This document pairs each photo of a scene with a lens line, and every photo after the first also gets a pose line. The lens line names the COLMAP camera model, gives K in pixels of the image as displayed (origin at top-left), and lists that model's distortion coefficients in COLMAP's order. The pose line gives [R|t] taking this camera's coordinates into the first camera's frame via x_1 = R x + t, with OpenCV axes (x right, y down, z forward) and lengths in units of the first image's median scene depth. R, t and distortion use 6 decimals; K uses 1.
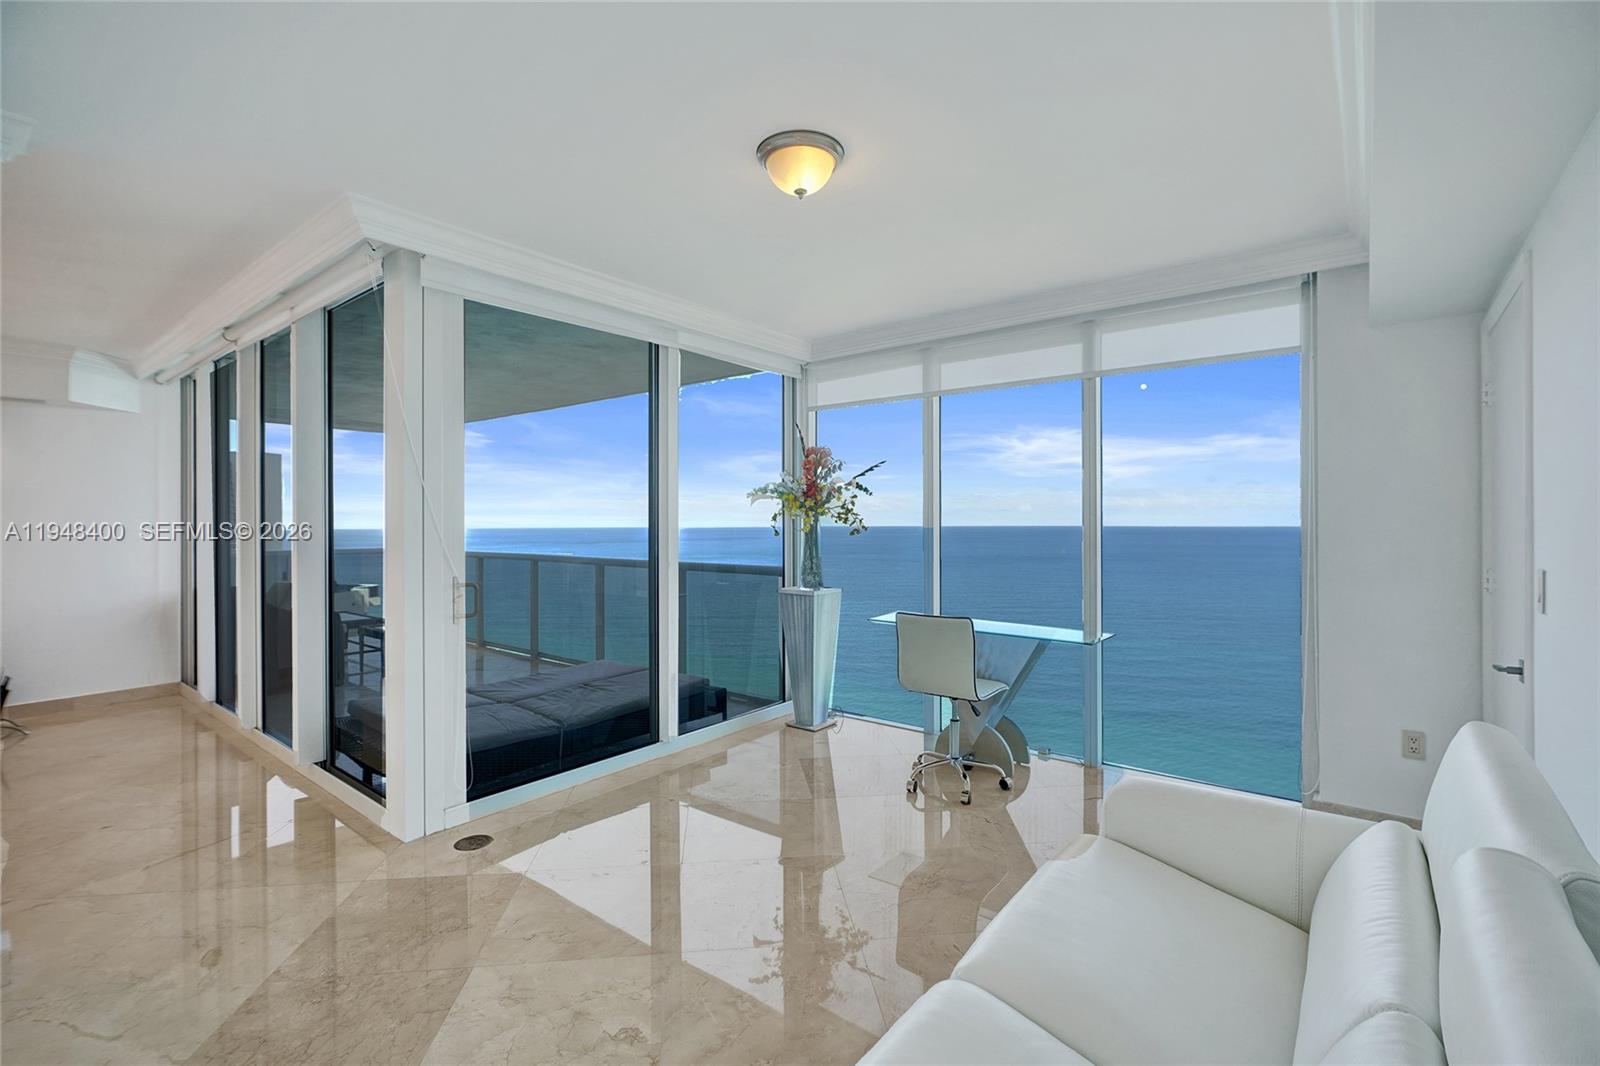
lens RADIAL K [[670.7, 0, 802.8], [0, 670.7, 529.3], [0, 0, 1]] dist [0.000692, -0.000141]
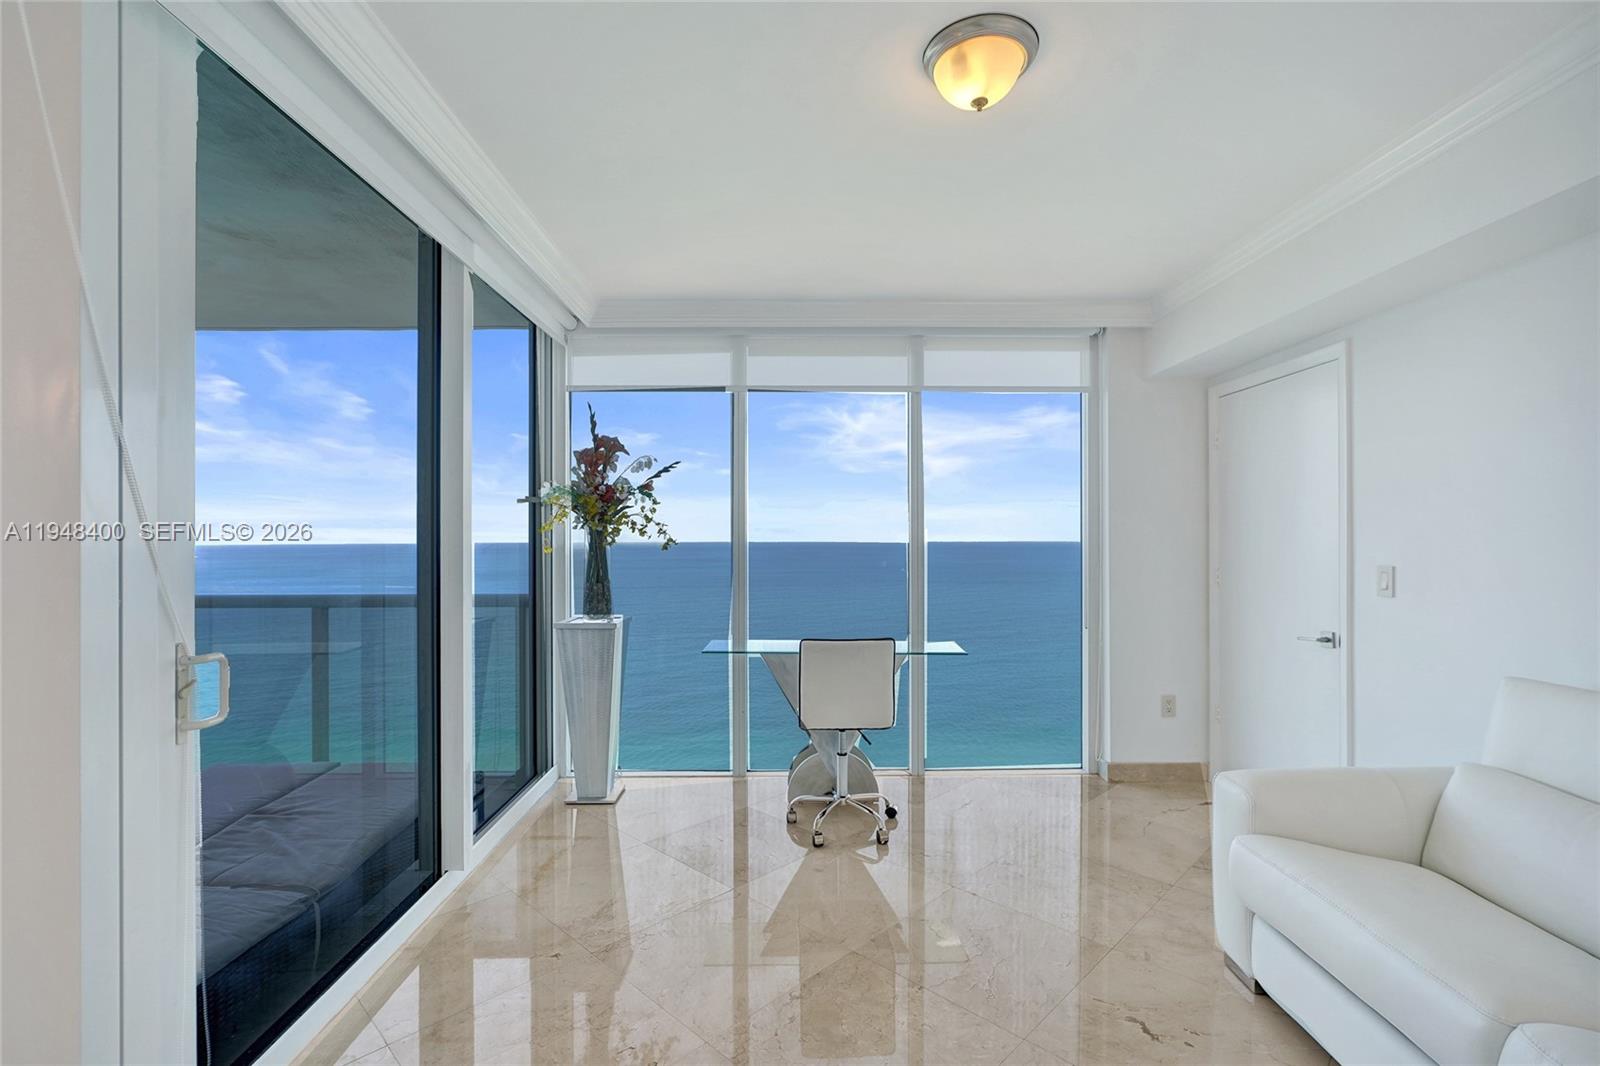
lens RADIAL K [[706.9, 0, 797.6], [0, 706.9, 536.4], [0, 0, 1]] dist [-0.003002, 0.000362]
pose [[0.797010, -0.002273, 0.603962, -0.350263], [0.006780, 0.999964, -0.005184, -0.002608], [-0.603928, 0.008227, 0.796996, 0.250638]]
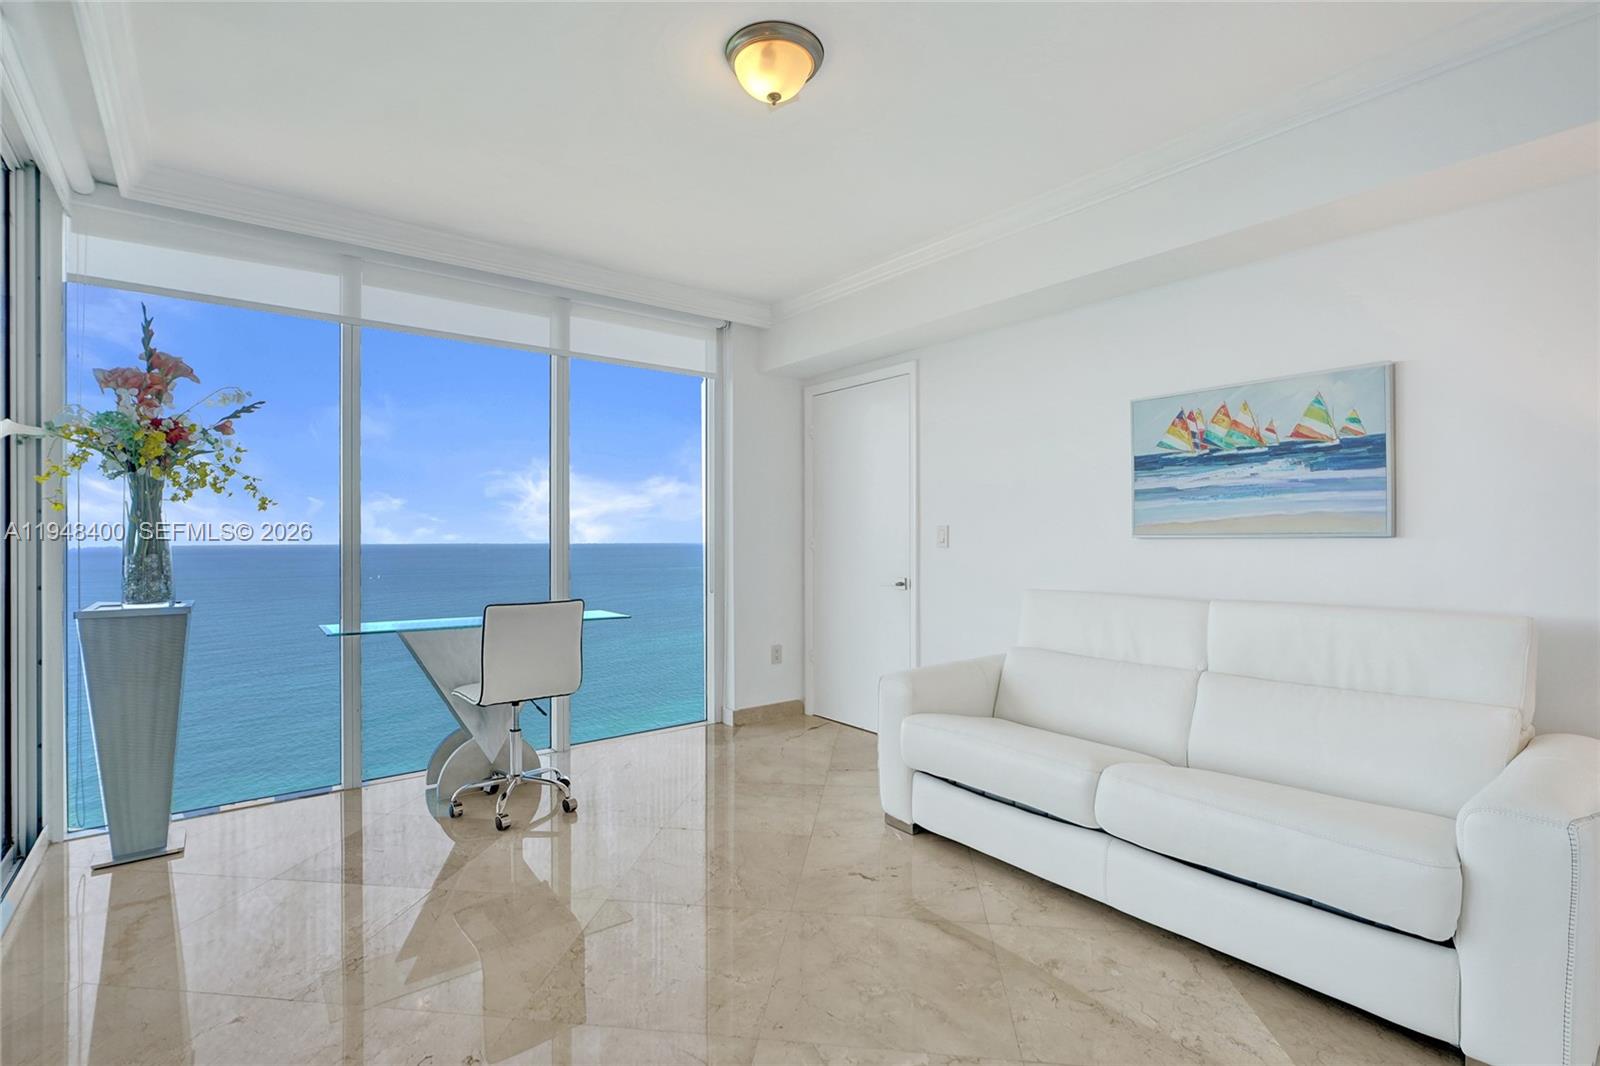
lens RADIAL K [[734.6, 0, 768.3], [0, 734.6, 533.6], [0, 0, 1]] dist [-0.002402, -0.000156]
pose [[0.295698, 0.002508, 0.955278, -0.496501], [0.005406, 0.999976, -0.004299, 0.040193], [-0.955266, 0.006435, 0.295677, 0.382835]]
